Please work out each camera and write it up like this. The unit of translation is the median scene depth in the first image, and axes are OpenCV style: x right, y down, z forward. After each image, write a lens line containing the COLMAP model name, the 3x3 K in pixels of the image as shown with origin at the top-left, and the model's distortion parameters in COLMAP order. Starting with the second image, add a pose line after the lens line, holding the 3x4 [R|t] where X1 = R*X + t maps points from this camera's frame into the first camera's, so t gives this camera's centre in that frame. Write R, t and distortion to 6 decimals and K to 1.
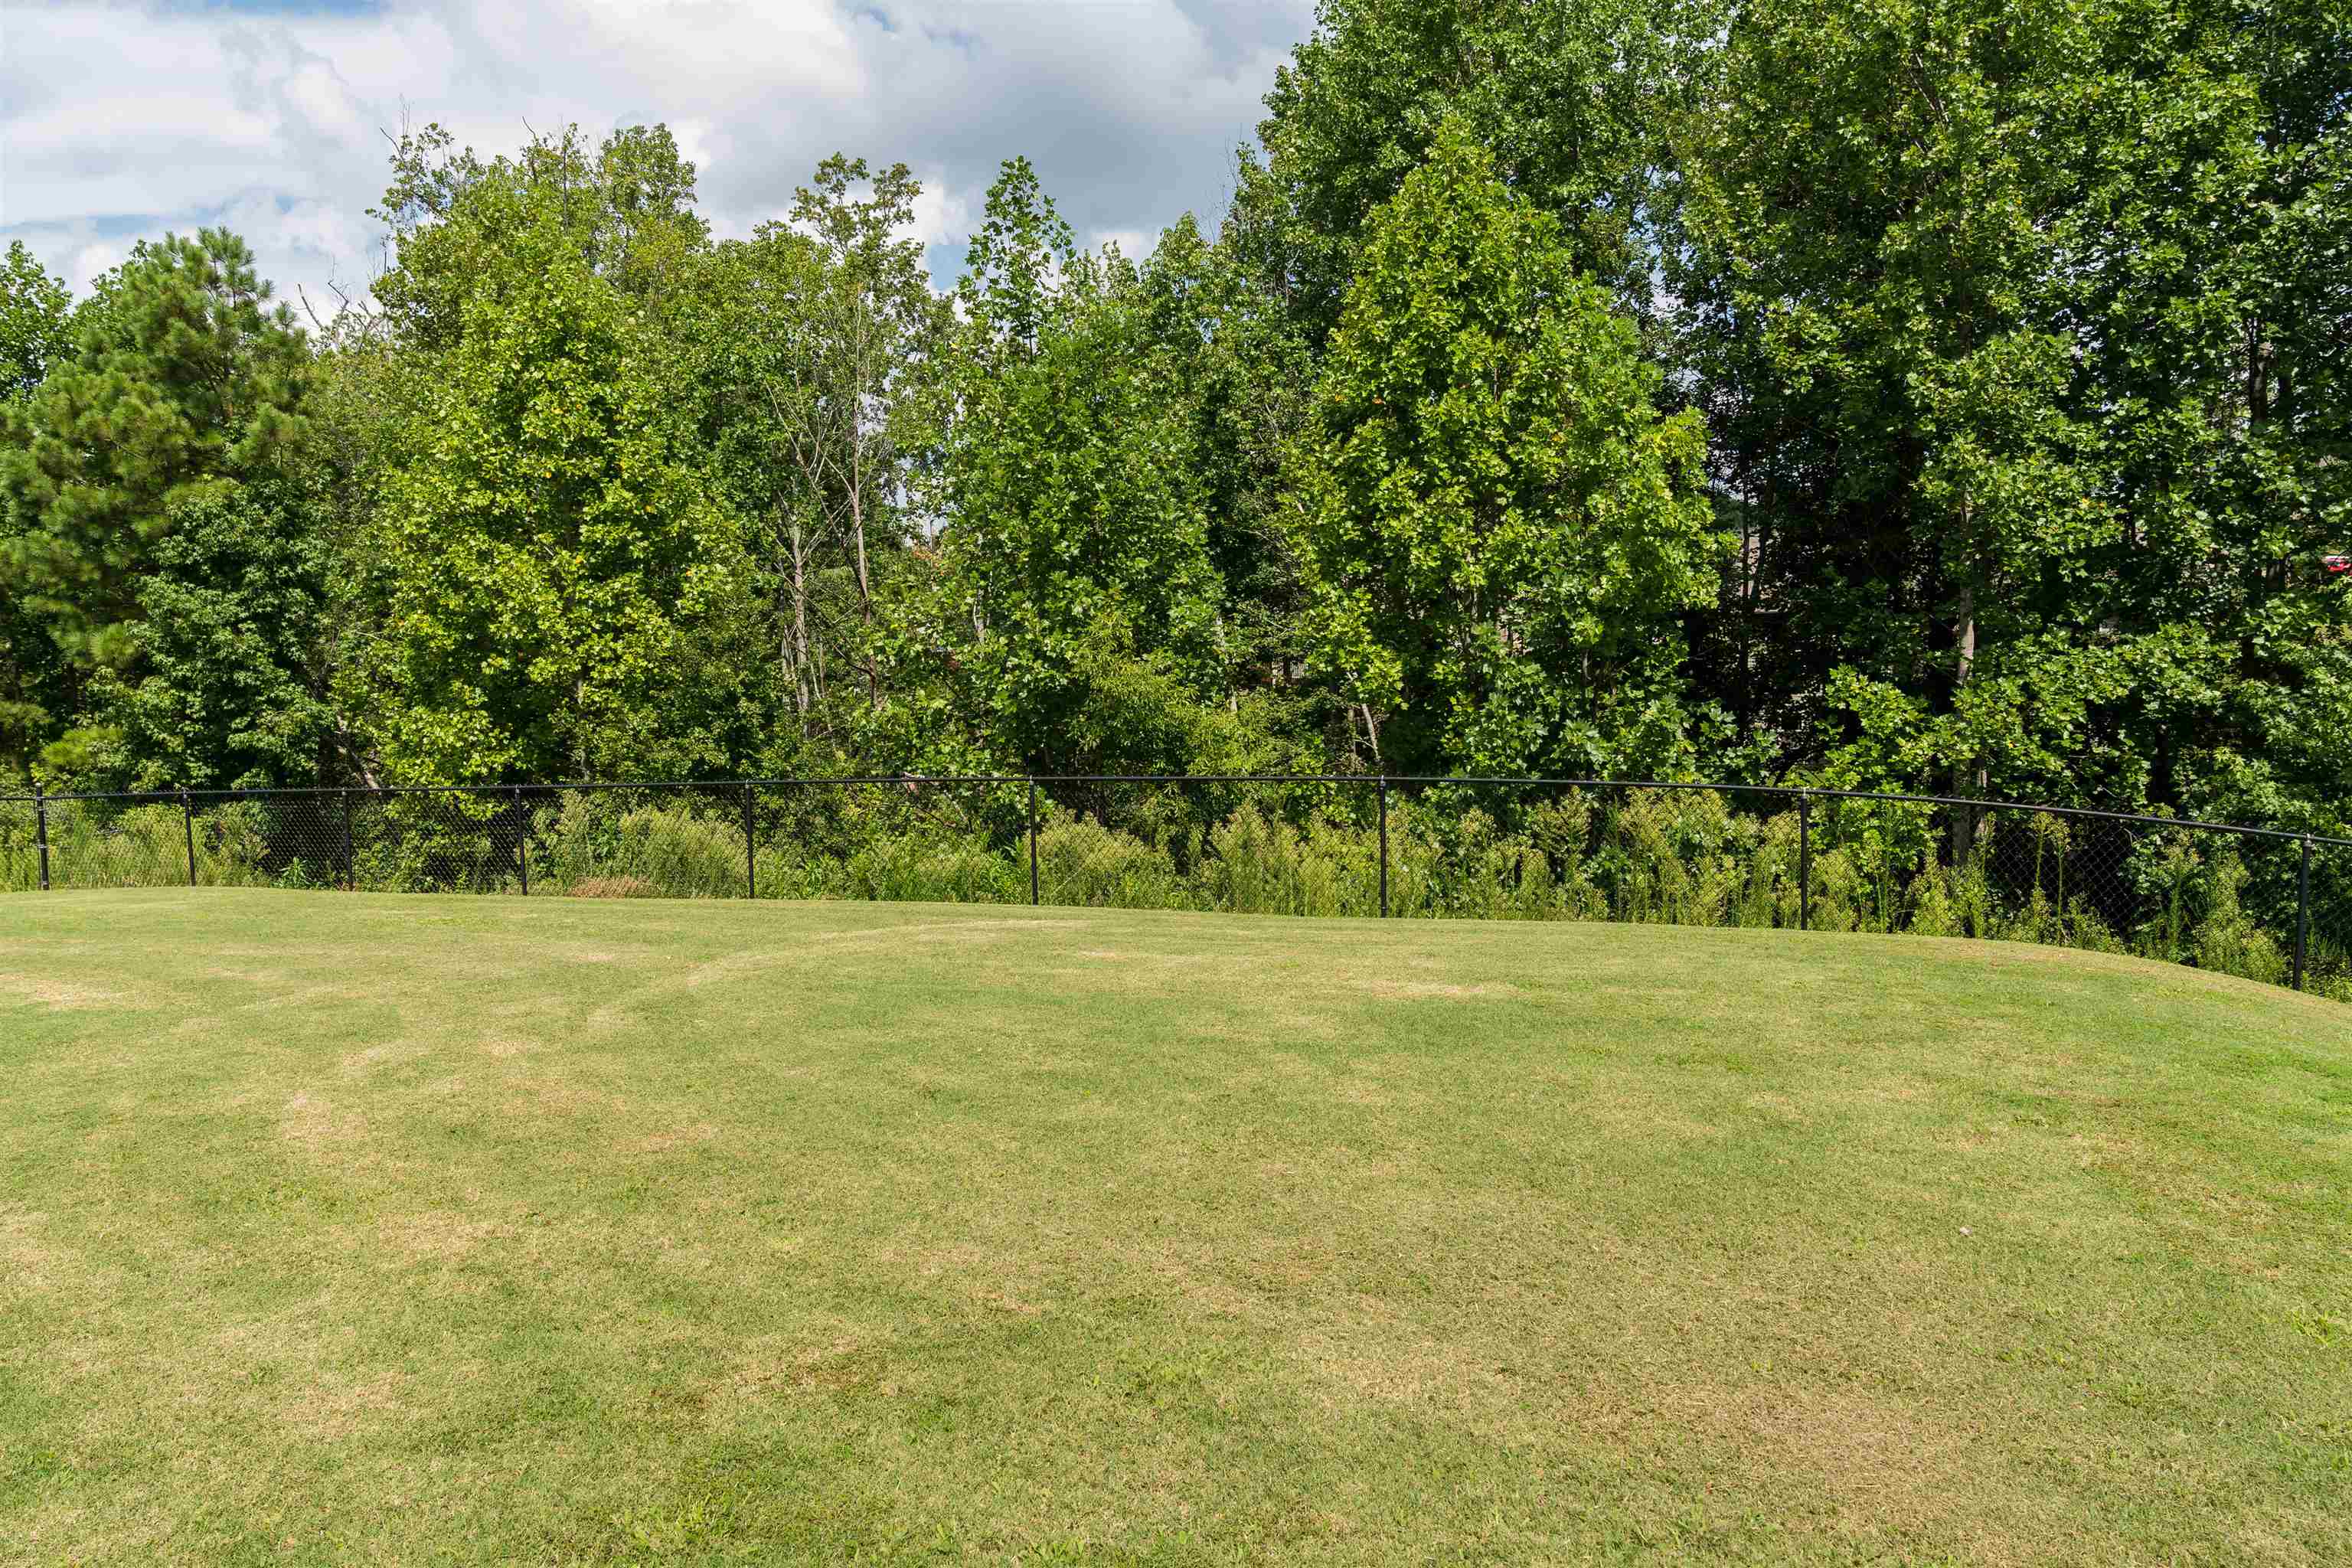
lens RADIAL K [[1611.0, 0, 1182.9], [0, 1611.0, 780.5], [0, 0, 1]] dist [-0.012624, 0.082460]
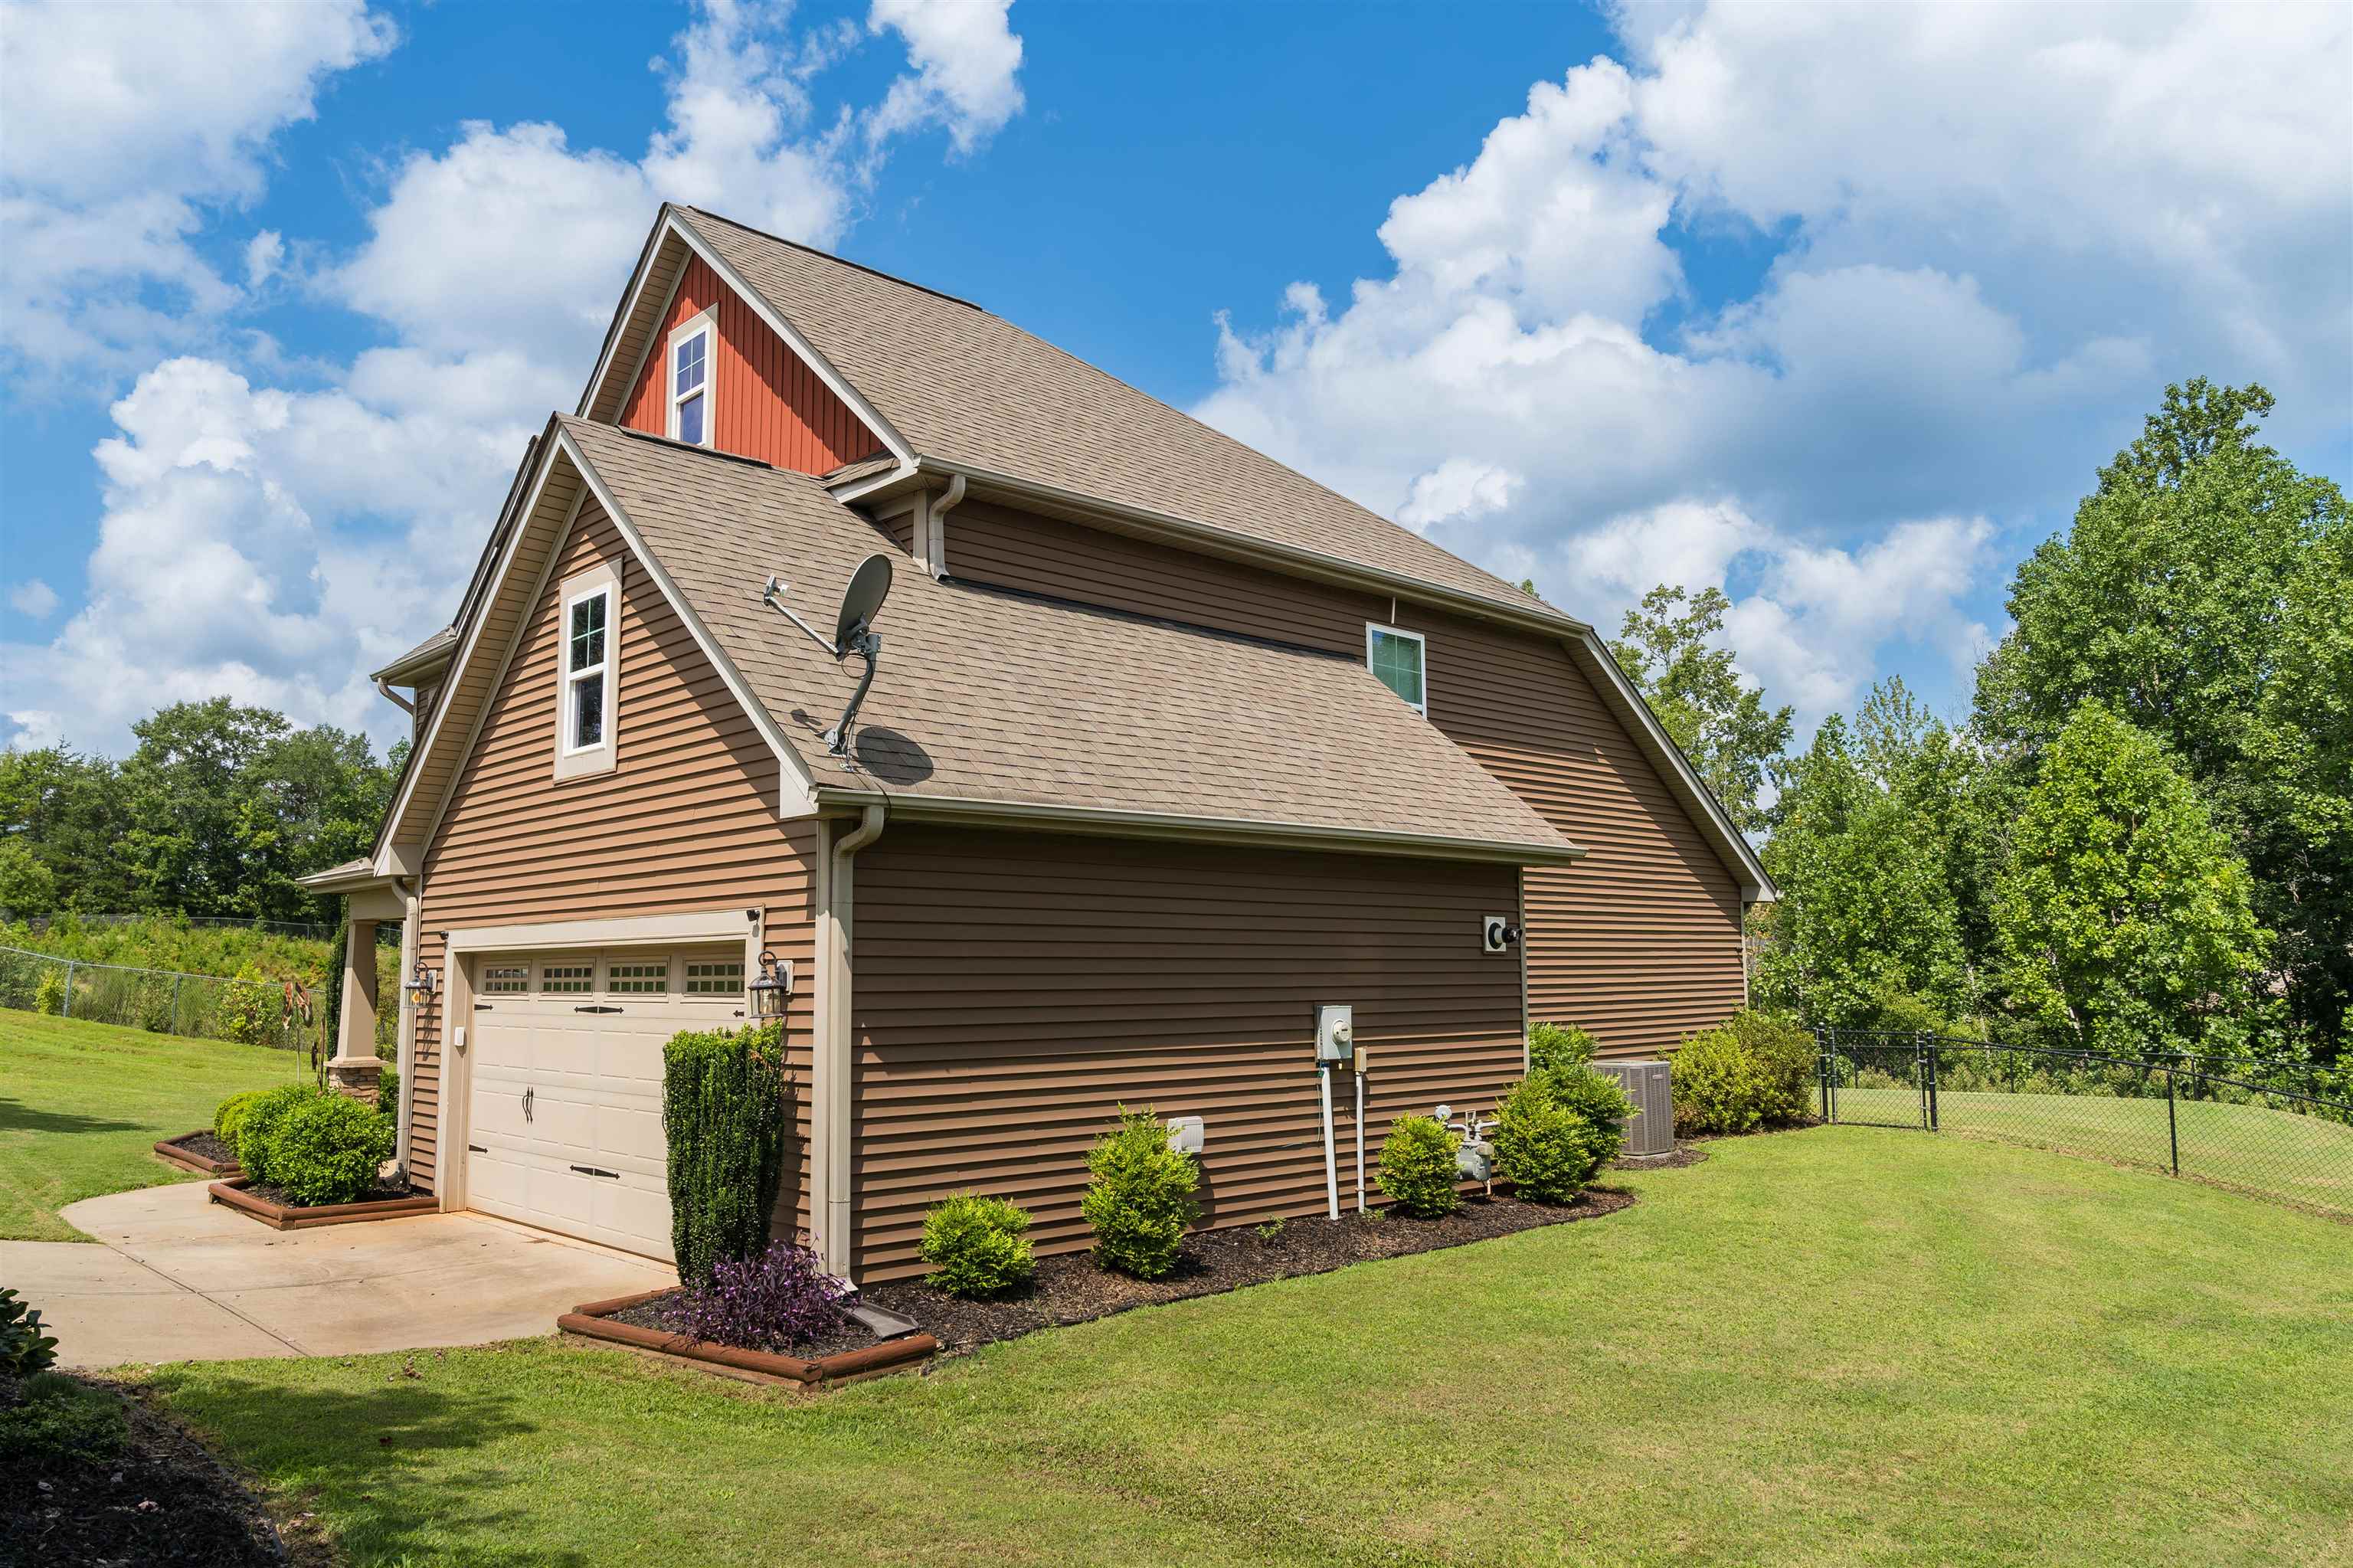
lens RADIAL K [[1625.5, 0, 1176.6], [0, 1625.5, 792.8], [0, 0, 1]] dist [-0.036900, 0.036376]
pose [[0.890850, -0.039335, -0.452592, 0.069947], [-0.046074, 0.983285, -0.176148, 0.061739], [0.451956, 0.177774, 0.874147, -1.037628]]
